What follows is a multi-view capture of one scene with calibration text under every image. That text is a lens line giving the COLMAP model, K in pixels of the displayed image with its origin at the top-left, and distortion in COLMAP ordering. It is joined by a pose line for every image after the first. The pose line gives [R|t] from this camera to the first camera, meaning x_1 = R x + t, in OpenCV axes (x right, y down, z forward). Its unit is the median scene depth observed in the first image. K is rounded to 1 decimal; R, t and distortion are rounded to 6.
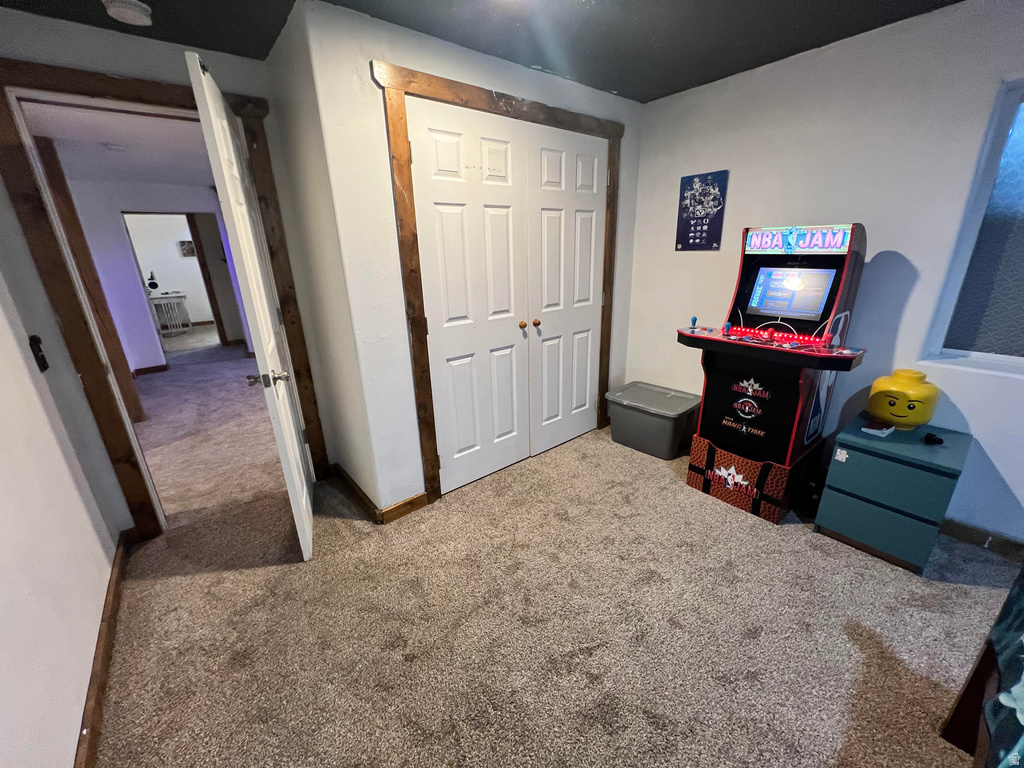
lens RADIAL K [[411.3, 0, 513.0], [0, 411.3, 386.4], [0, 0, 1]] dist [0.000731, 0.000158]
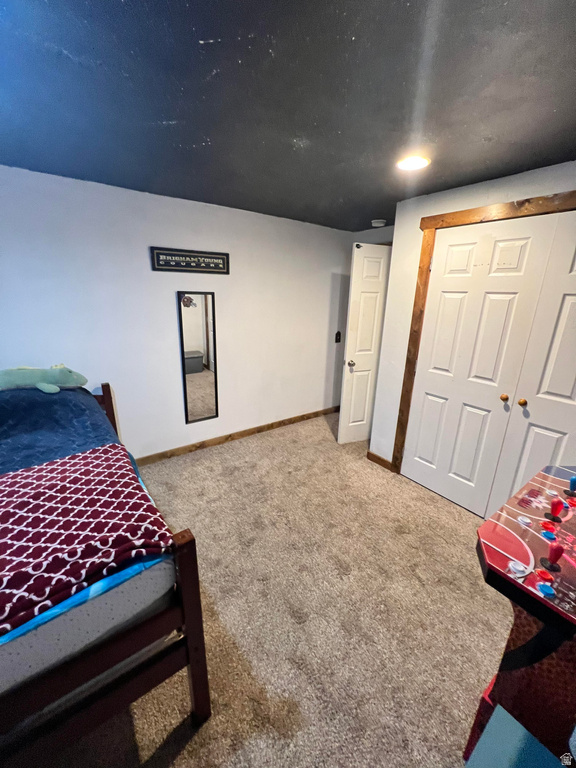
lens RADIAL K [[308.4, 0, 284.9], [0, 308.4, 383.5], [0, 0, 1]] dist [0.000731, 0.000158]
pose [[-0.058734, 0.308796, -0.949313, 0.930358], [-0.343736, 0.886547, 0.309646, -0.269129], [0.937228, 0.344500, 0.054074, 0.460474]]
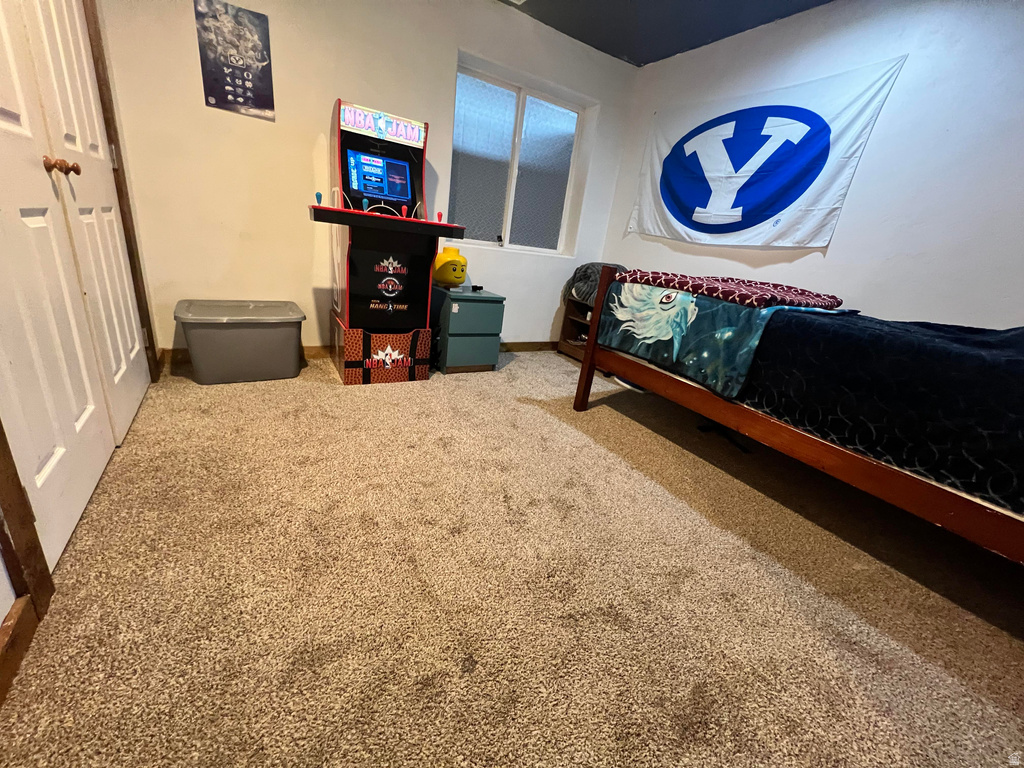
lens RADIAL K [[411.3, 0, 513.0], [0, 411.3, 386.4], [0, 0, 1]] dist [0.000731, 0.000158]
pose [[0.128013, -0.293262, 0.947423, -0.480844], [0.198884, 0.943468, 0.265165, 0.075537], [-0.971626, 0.154483, 0.179101, 0.516552]]
